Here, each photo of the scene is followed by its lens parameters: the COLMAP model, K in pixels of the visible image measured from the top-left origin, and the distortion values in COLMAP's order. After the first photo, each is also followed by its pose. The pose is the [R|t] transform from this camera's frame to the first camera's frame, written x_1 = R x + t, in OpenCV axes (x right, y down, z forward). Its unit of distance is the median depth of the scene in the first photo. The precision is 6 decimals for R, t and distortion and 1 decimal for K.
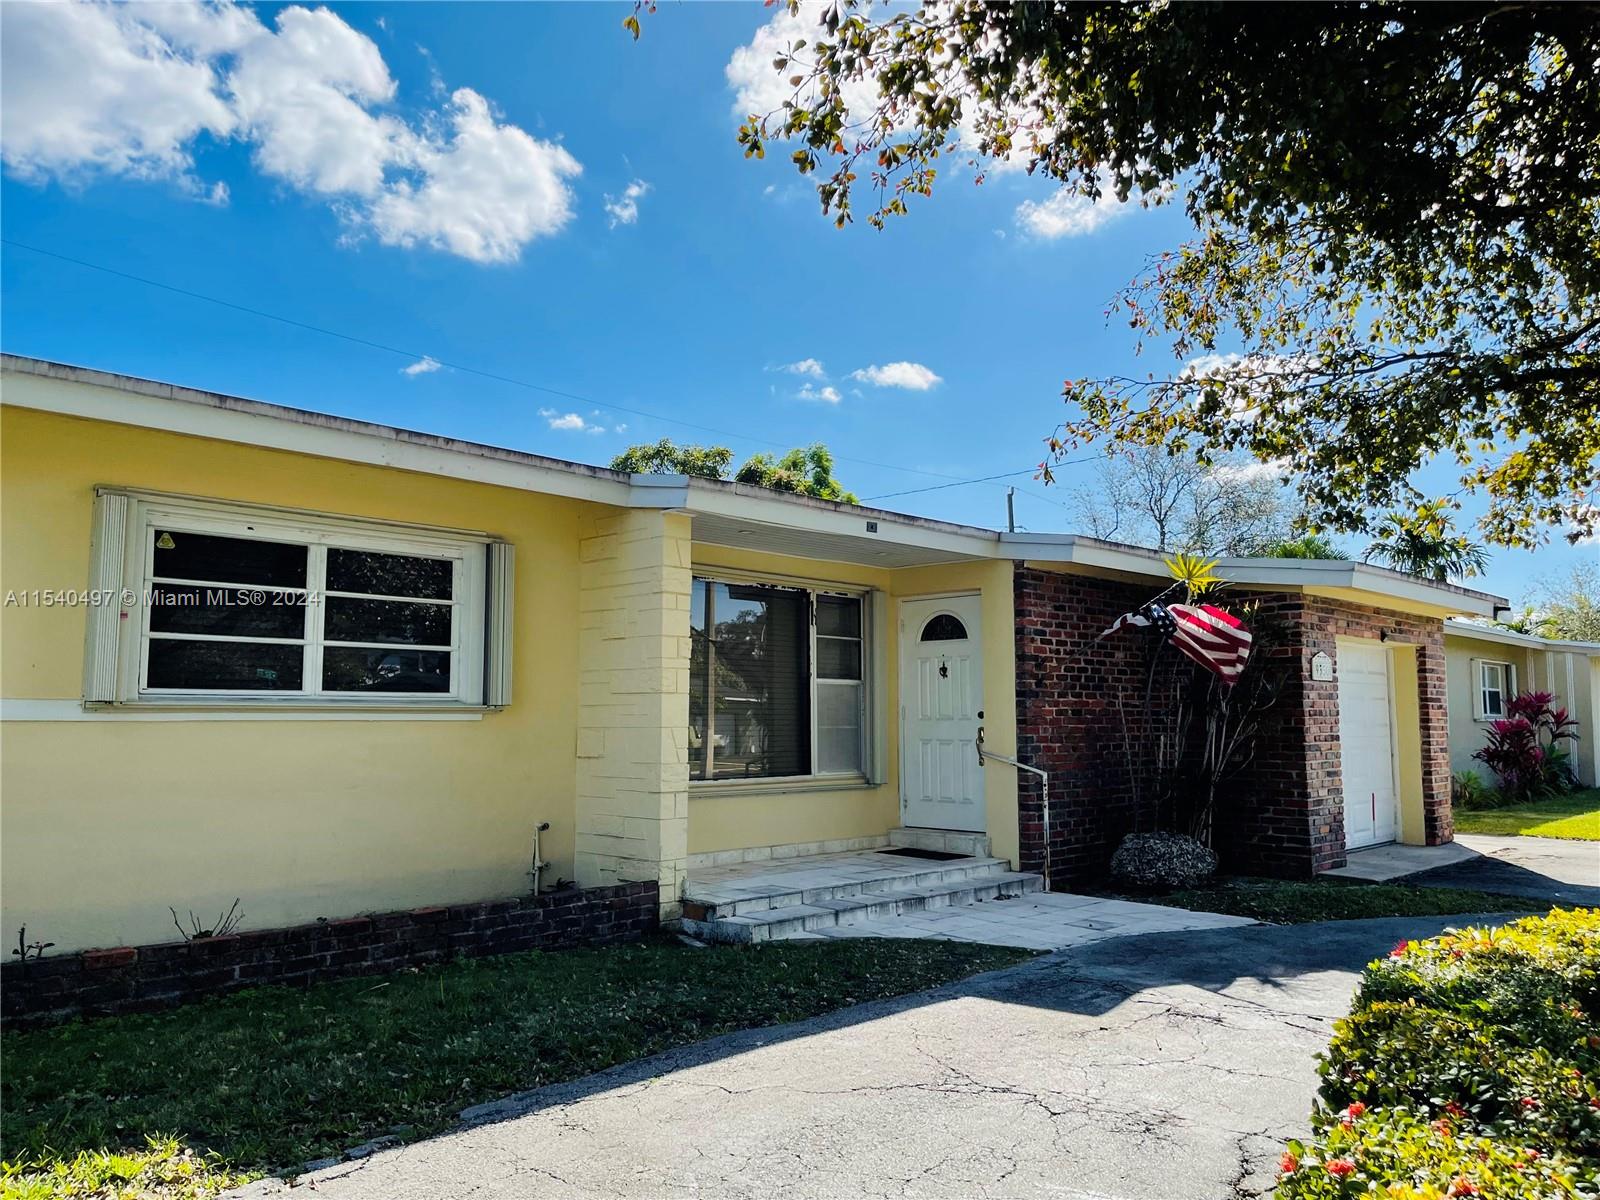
lens RADIAL K [[1195.5, 0, 806.5], [0, 1195.5, 597.1], [0, 0, 1]] dist [0.060088, -0.068801]
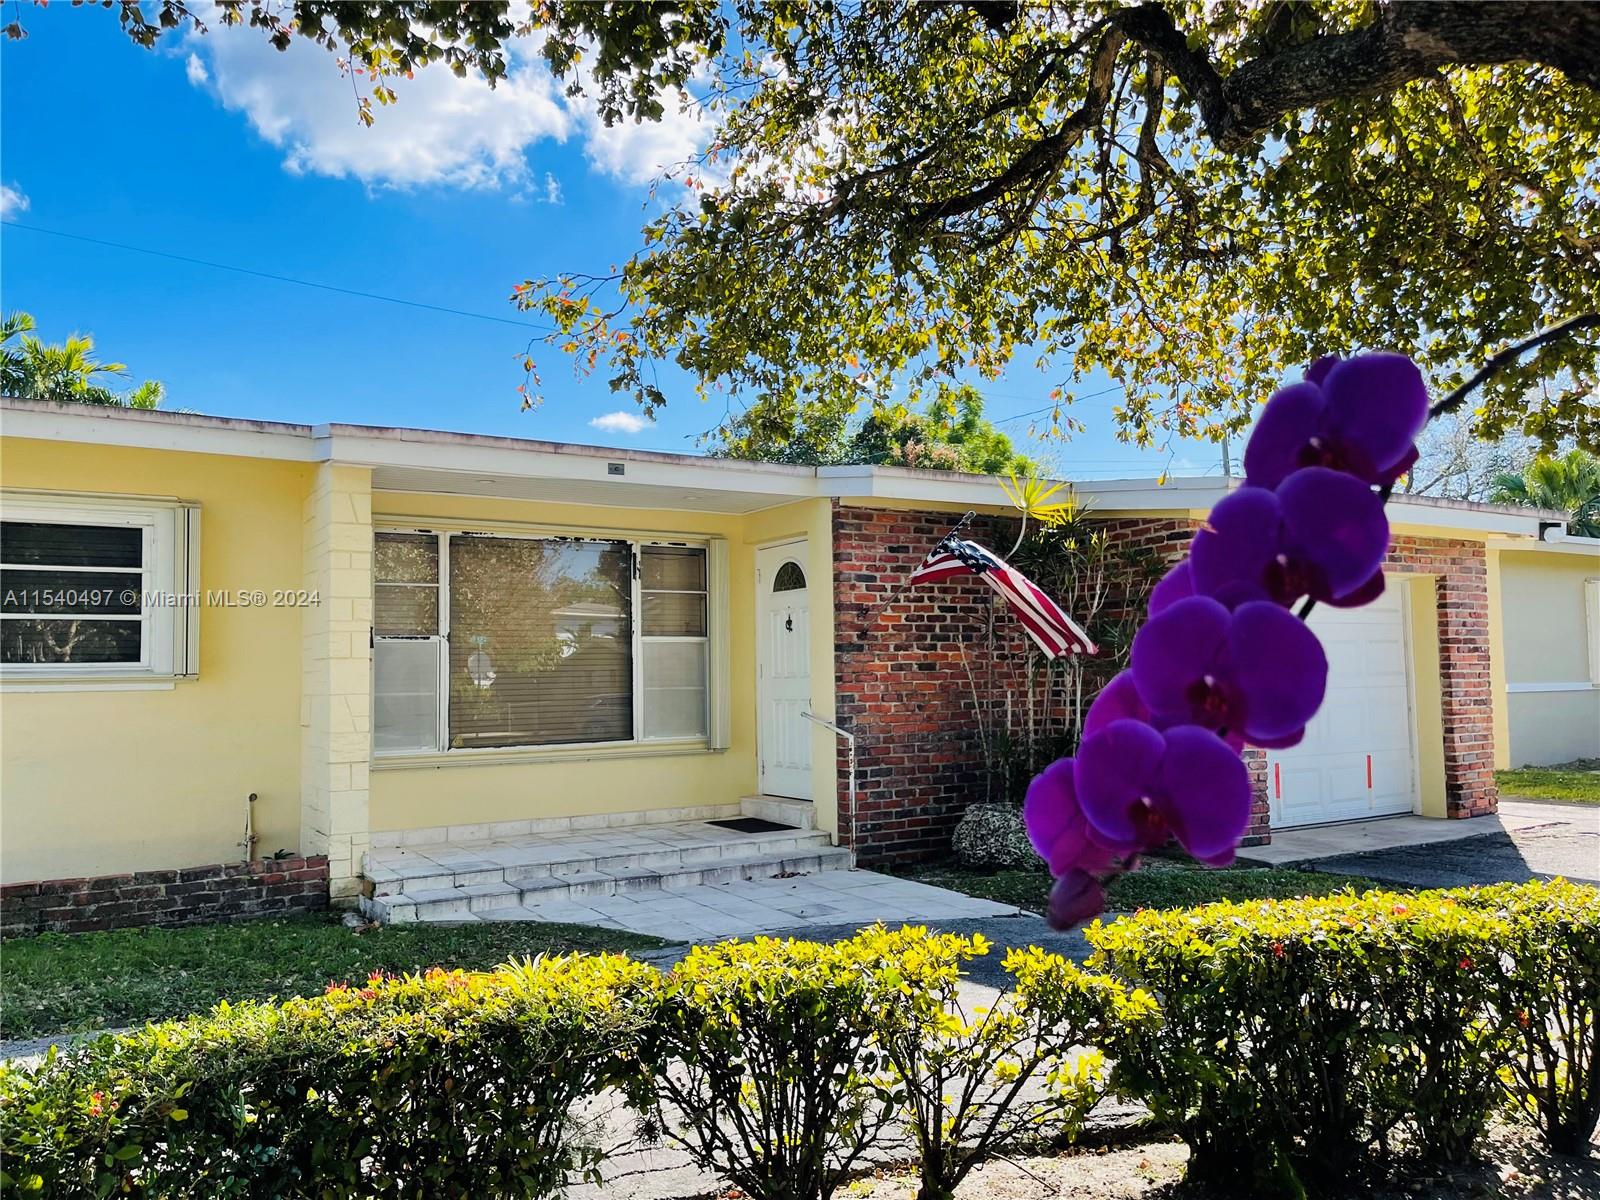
lens RADIAL K [[1195.5, 0, 809.0], [0, 1195.5, 608.4], [0, 0, 1]] dist [0.060088, -0.068801]
pose [[0.970085, -0.031189, -0.240752, 0.375761], [0.042311, 0.998256, 0.041165, 0.014274], [0.239049, -0.050120, 0.969713, 0.137682]]
